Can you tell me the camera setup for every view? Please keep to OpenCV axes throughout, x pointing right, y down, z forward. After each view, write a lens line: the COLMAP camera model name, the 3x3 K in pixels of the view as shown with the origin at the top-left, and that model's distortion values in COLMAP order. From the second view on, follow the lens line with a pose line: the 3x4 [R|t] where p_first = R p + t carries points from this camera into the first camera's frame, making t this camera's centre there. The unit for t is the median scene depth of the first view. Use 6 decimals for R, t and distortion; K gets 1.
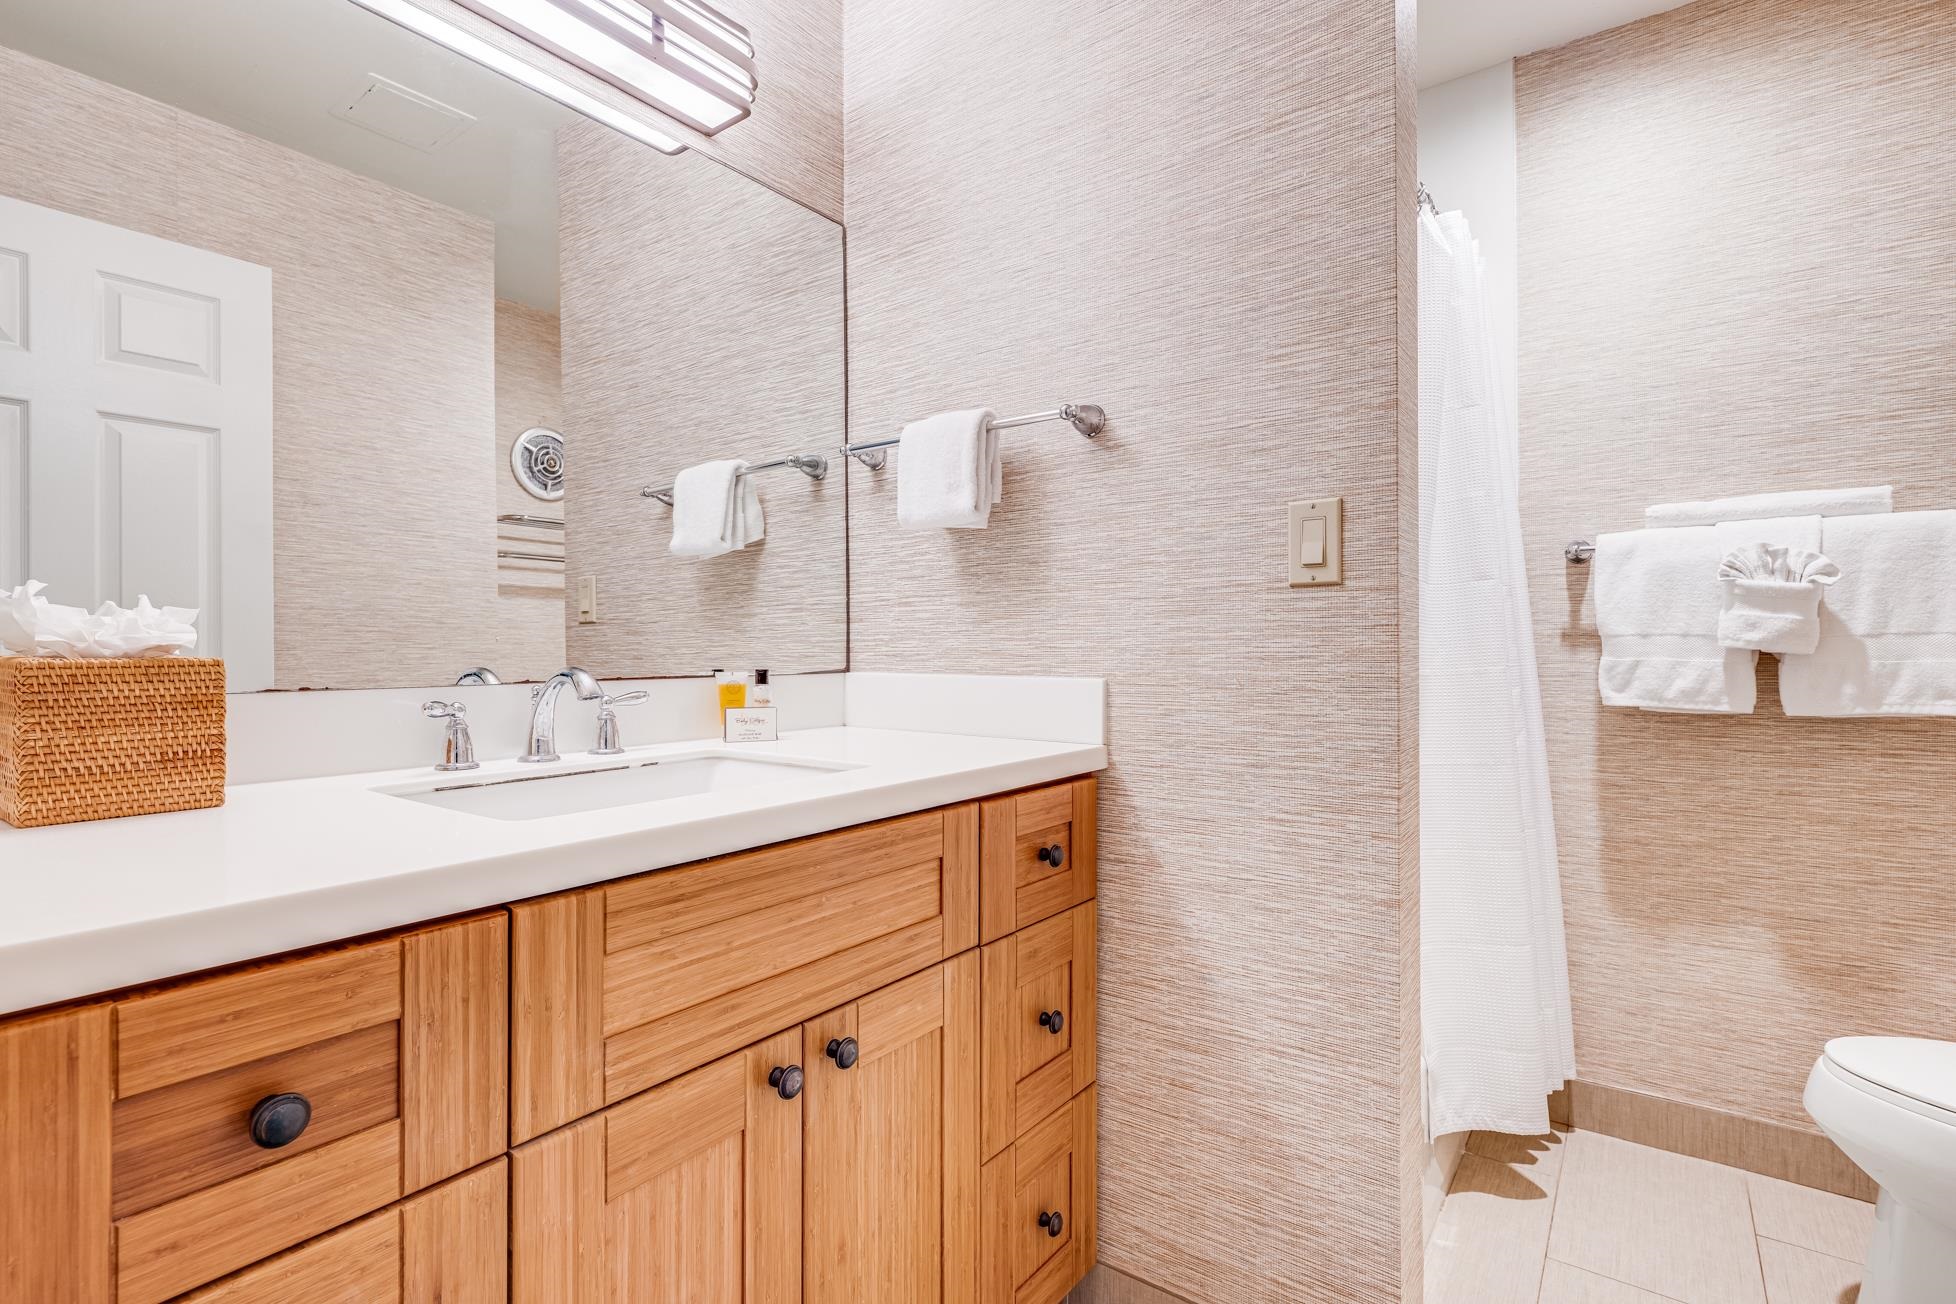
lens RADIAL K [[927.8, 0, 981.6], [0, 927.8, 640.5], [0, 0, 1]] dist [0.001054, 0.000173]
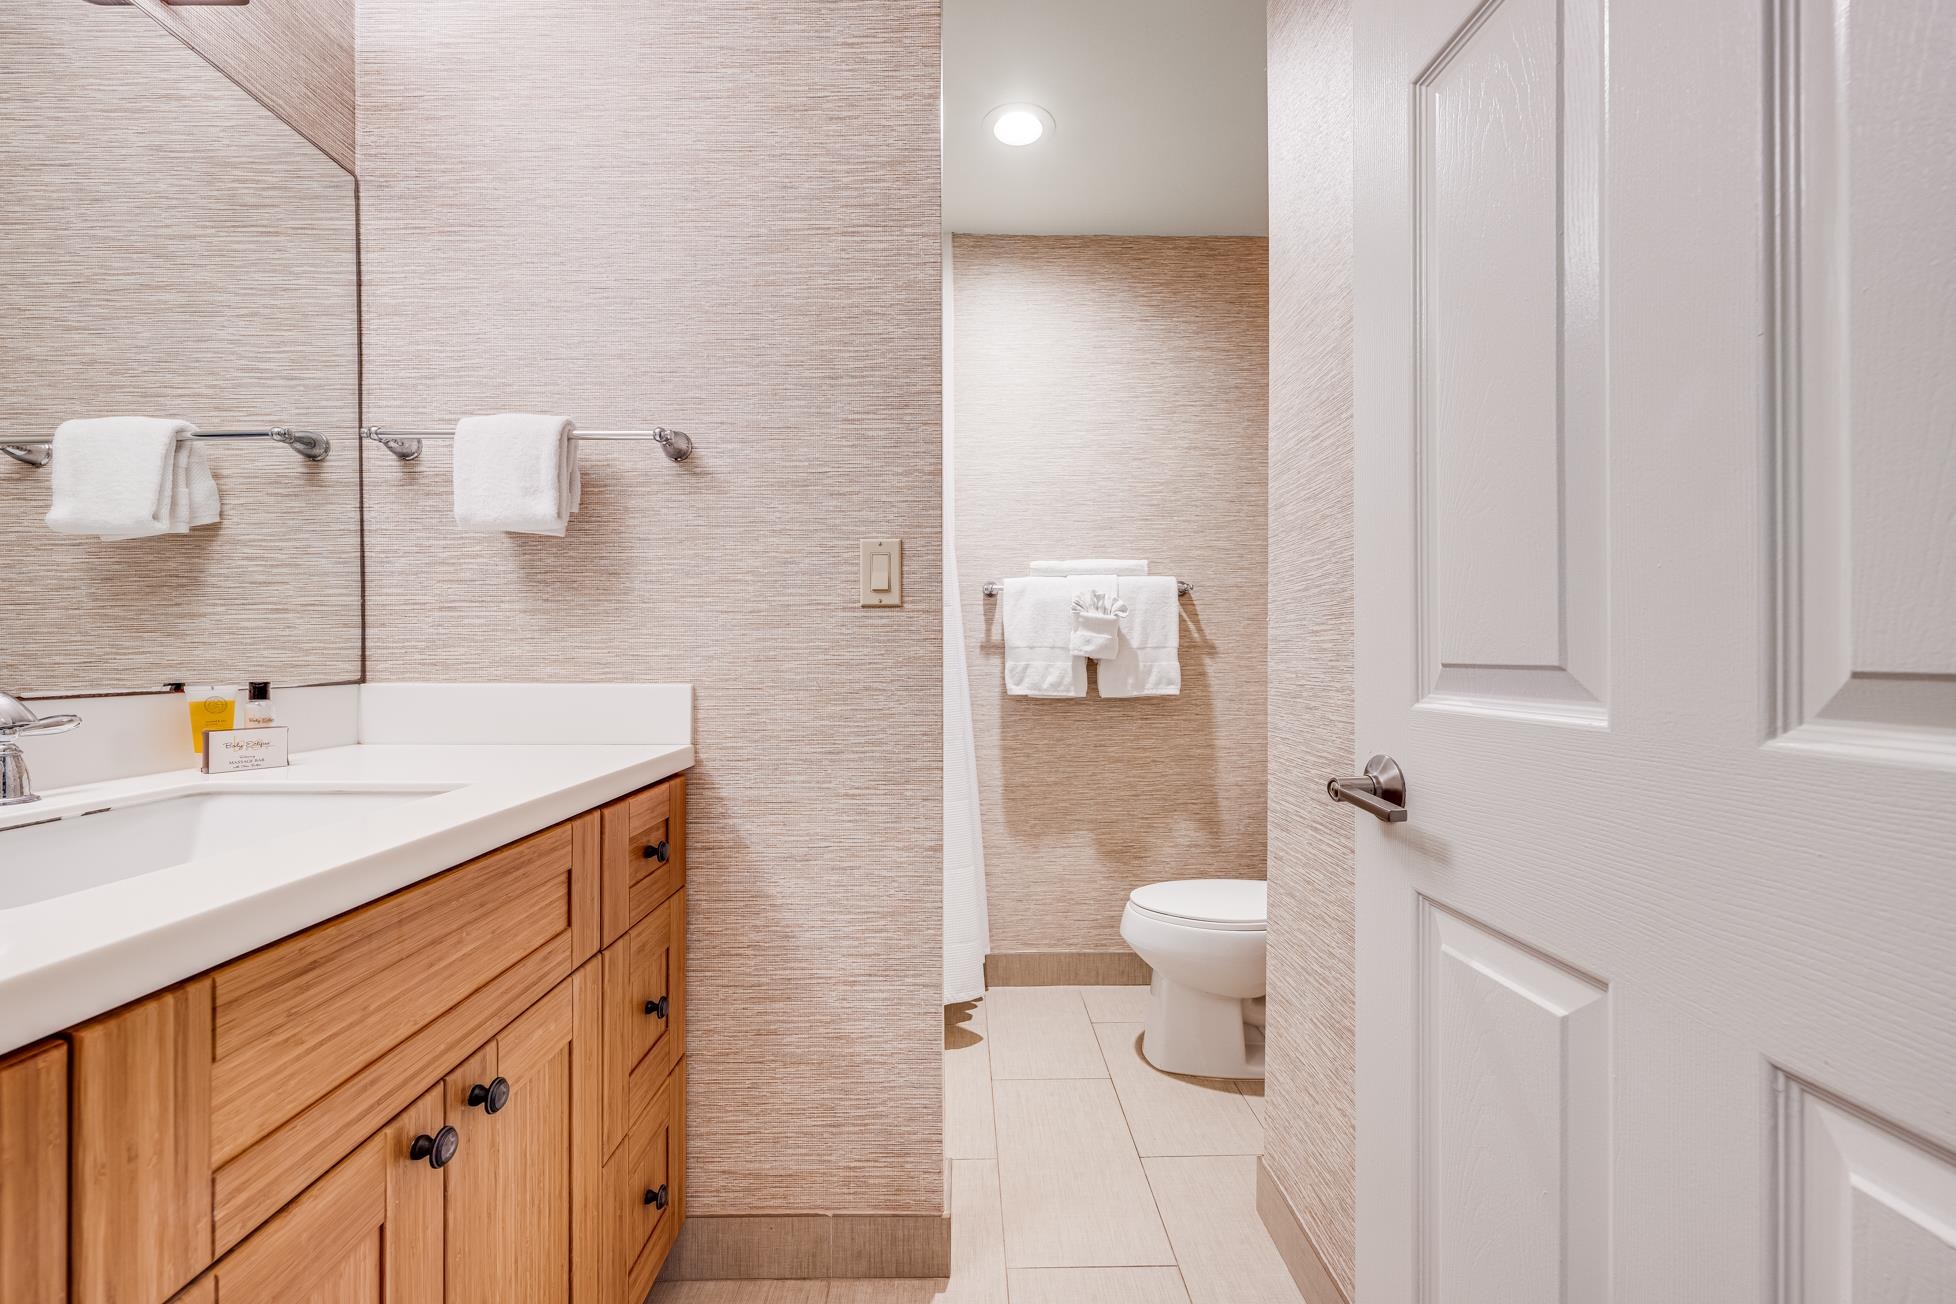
lens RADIAL K [[779.8, 0, 978.0], [0, 779.8, 652.0], [0, 0, 1]] dist [-0.000023, -0.000238]
pose [[0.795842, 0.002801, 0.605498, -0.155078], [-0.005257, 0.999984, 0.002283, -0.000519], [-0.605481, -0.005000, 0.795844, 0.062224]]
